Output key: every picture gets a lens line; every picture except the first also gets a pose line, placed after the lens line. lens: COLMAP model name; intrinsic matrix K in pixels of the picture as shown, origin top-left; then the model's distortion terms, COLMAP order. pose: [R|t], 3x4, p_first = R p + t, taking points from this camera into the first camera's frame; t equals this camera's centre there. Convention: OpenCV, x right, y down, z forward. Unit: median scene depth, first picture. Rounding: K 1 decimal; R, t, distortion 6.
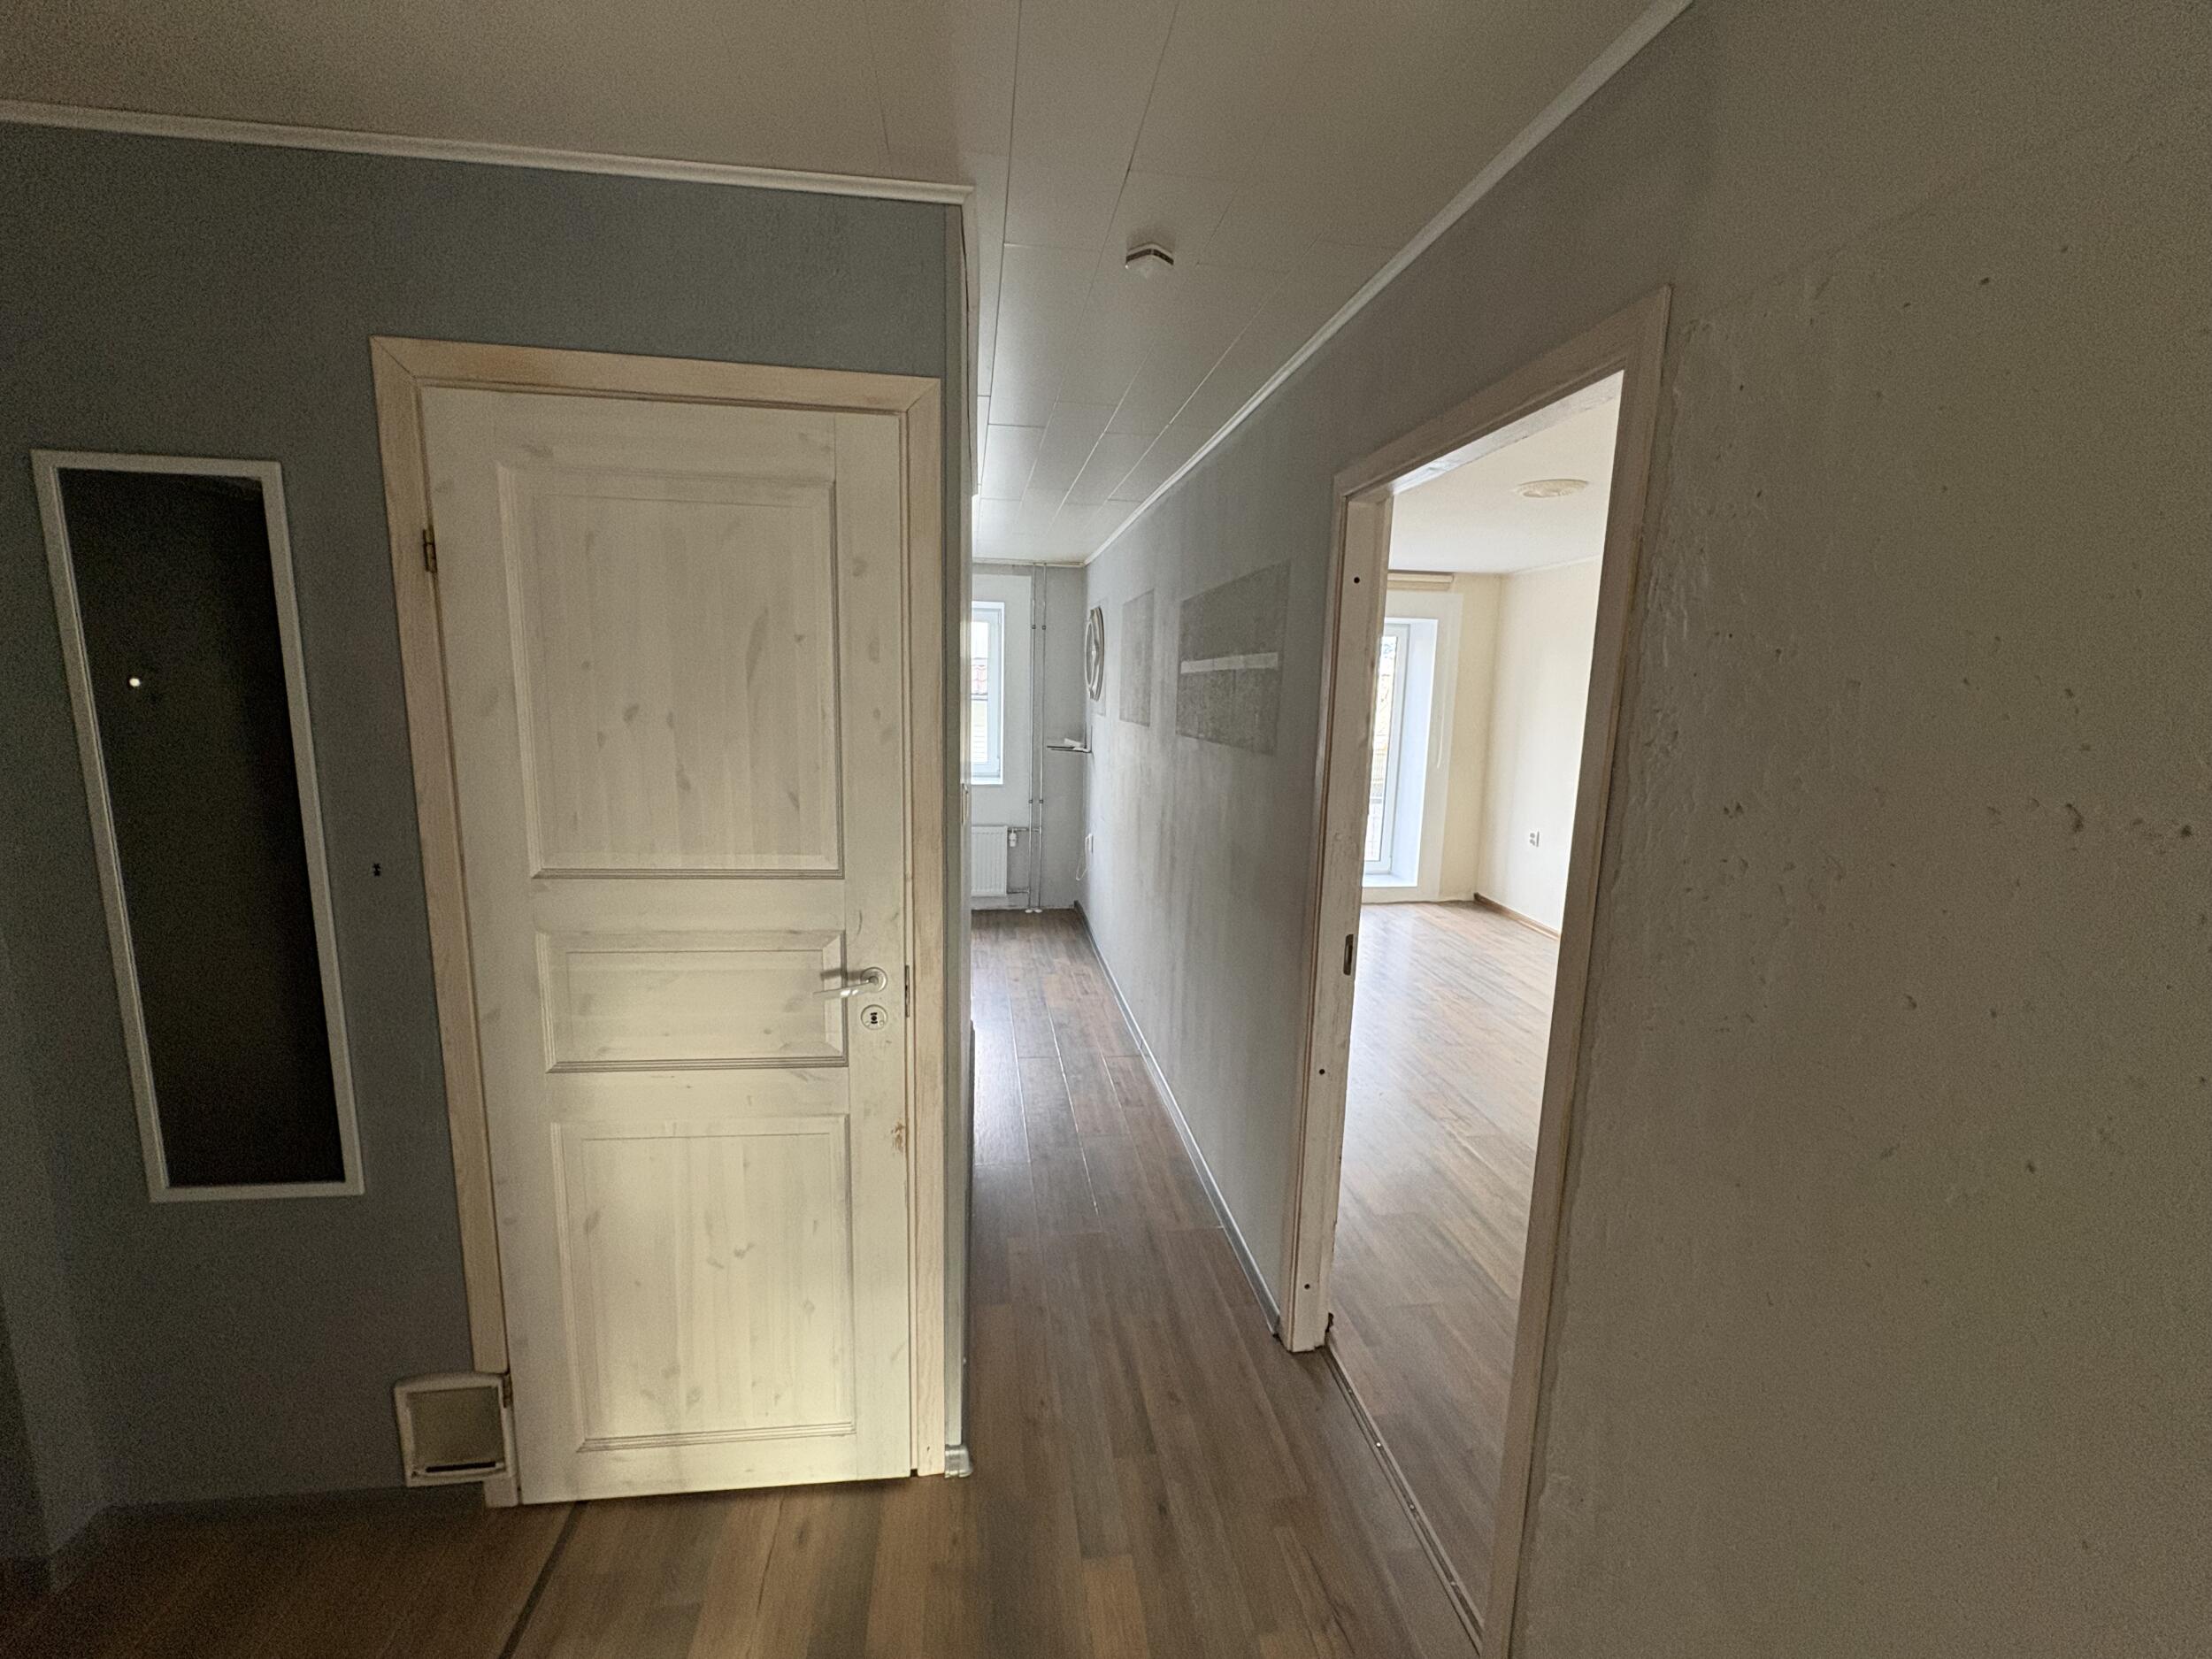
lens RADIAL K [[883.9, 0, 1090.2], [0, 883.9, 826.8], [0, 0, 1]] dist [0.001570, 0.000157]
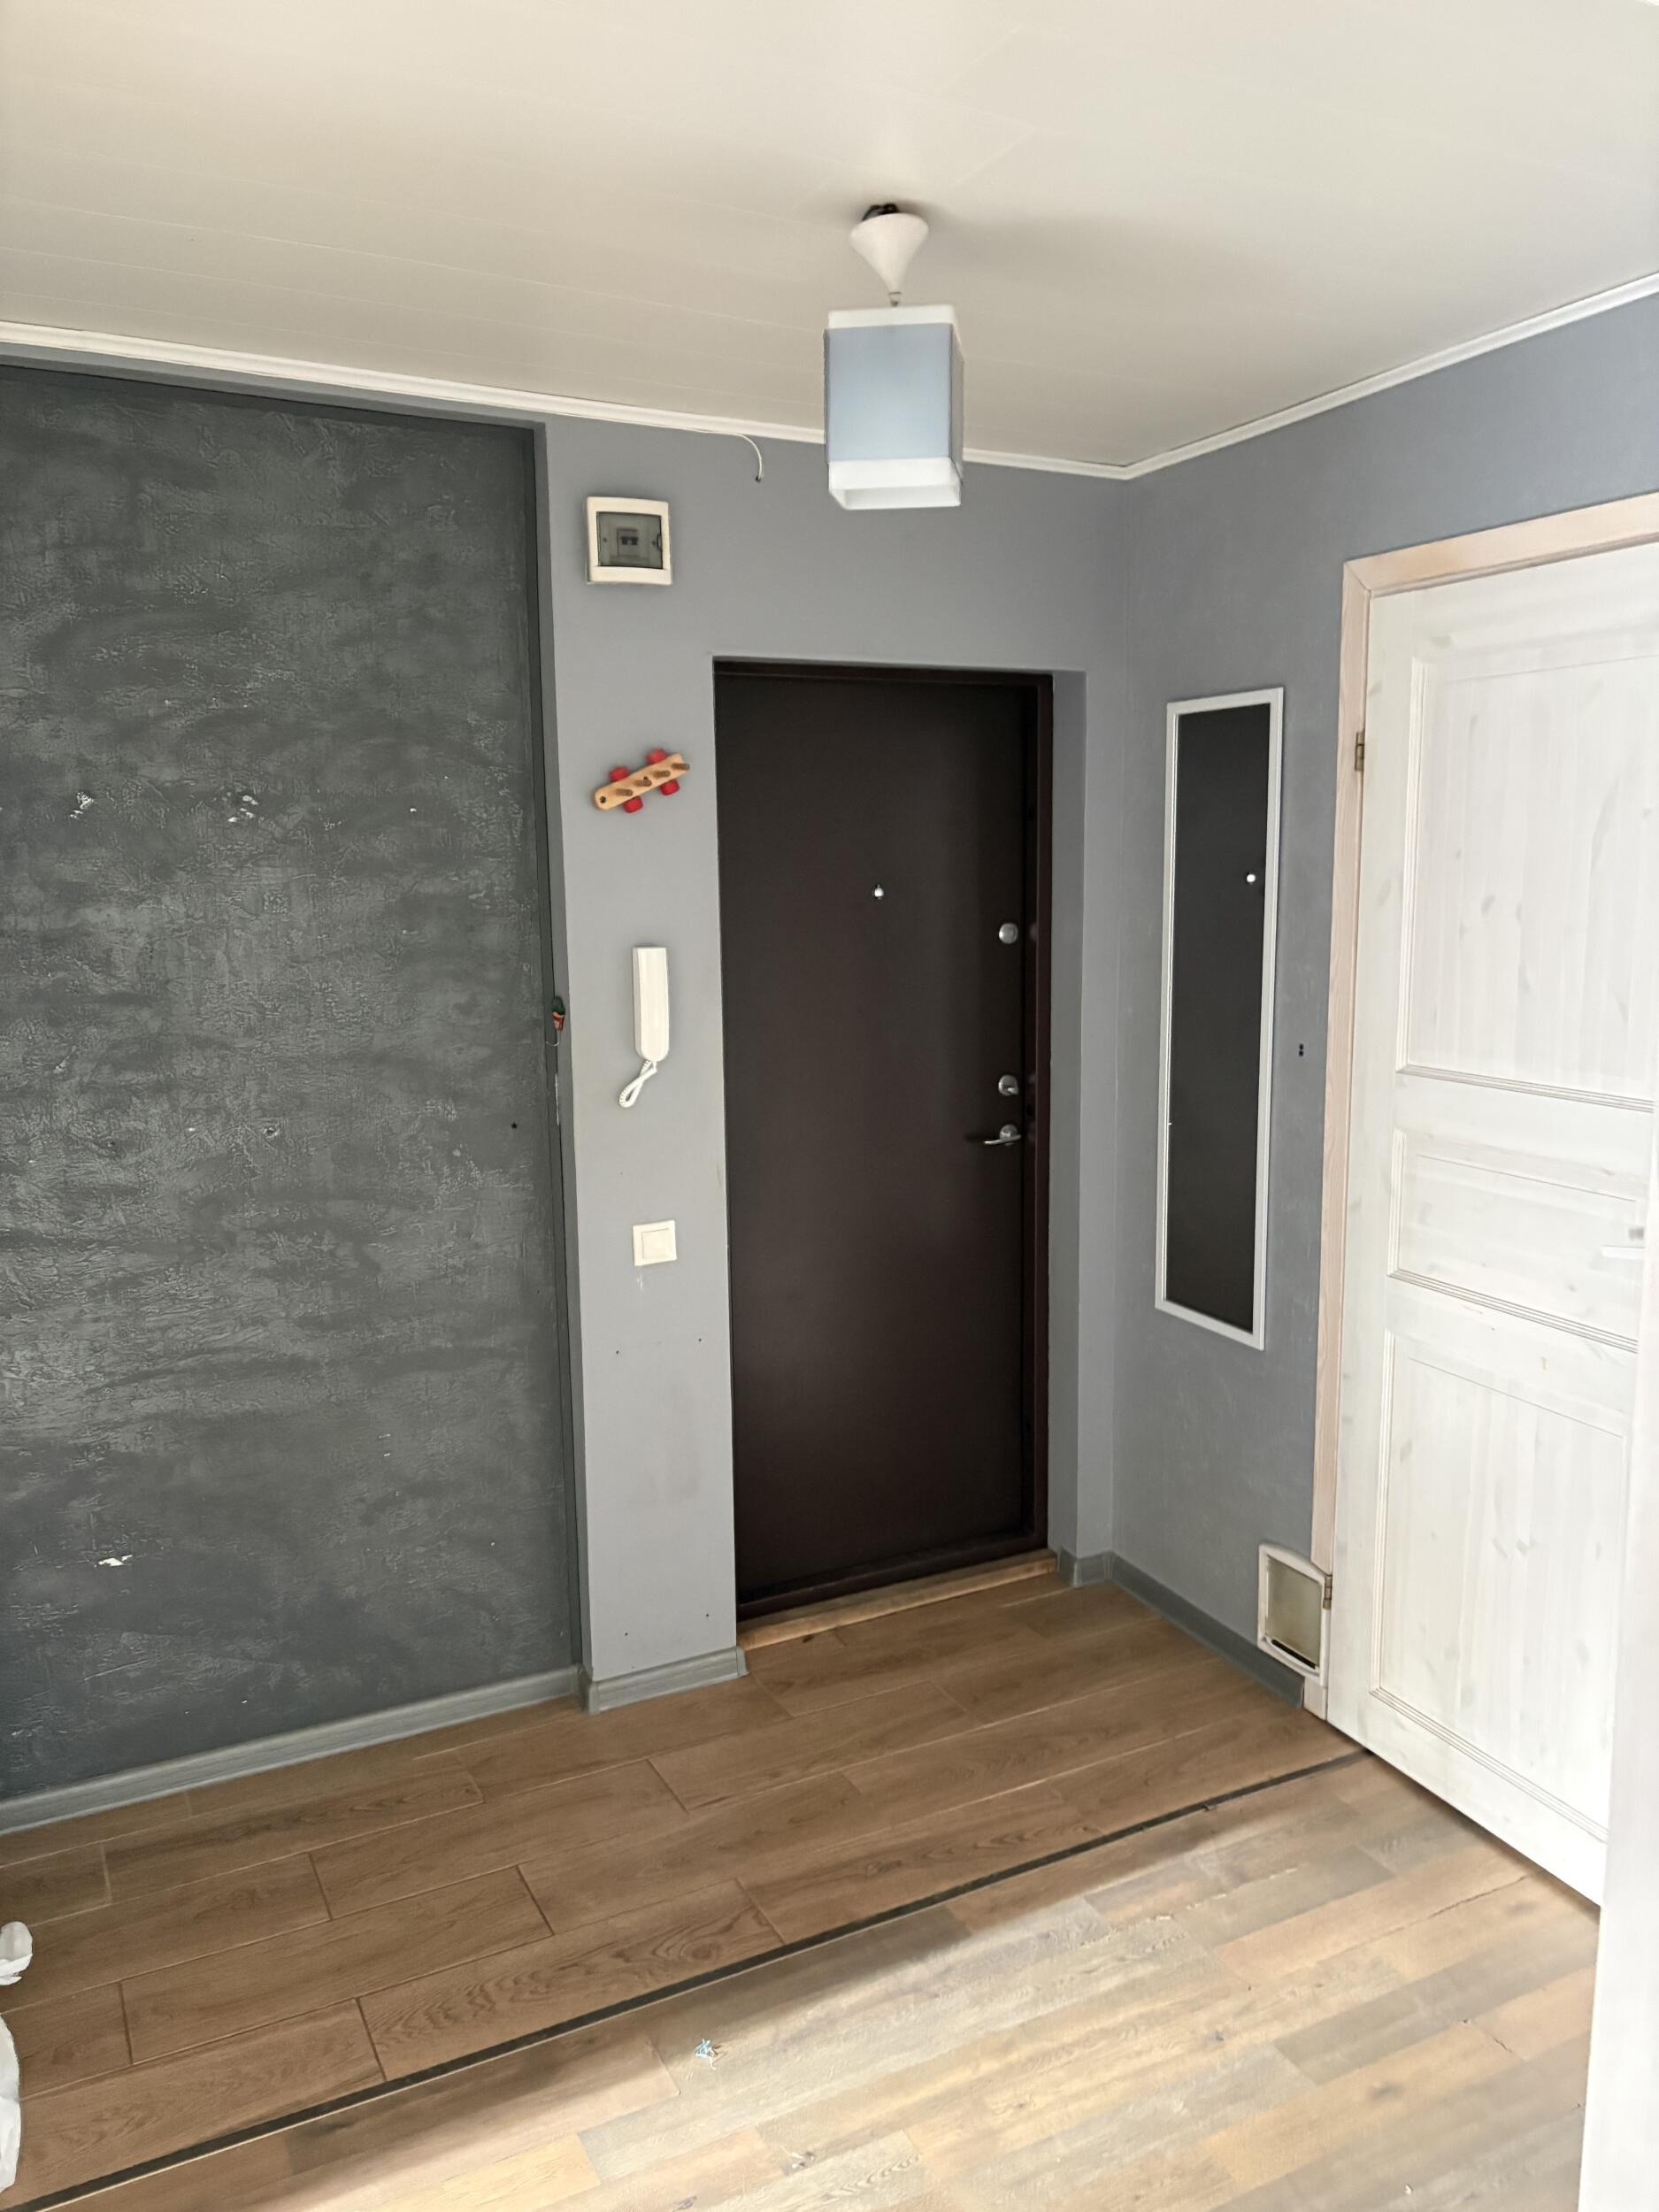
lens RADIAL K [[1680.0, 0, 831.3], [0, 1680.0, 1106.4], [0, 0, 1]] dist [0.015001, -0.001690]
pose [[0.318591, 0.113060, -0.941125, 0.914811], [-0.130634, 0.988624, 0.074544, 0.037267], [0.938847, 0.099194, 0.329737, -0.198114]]
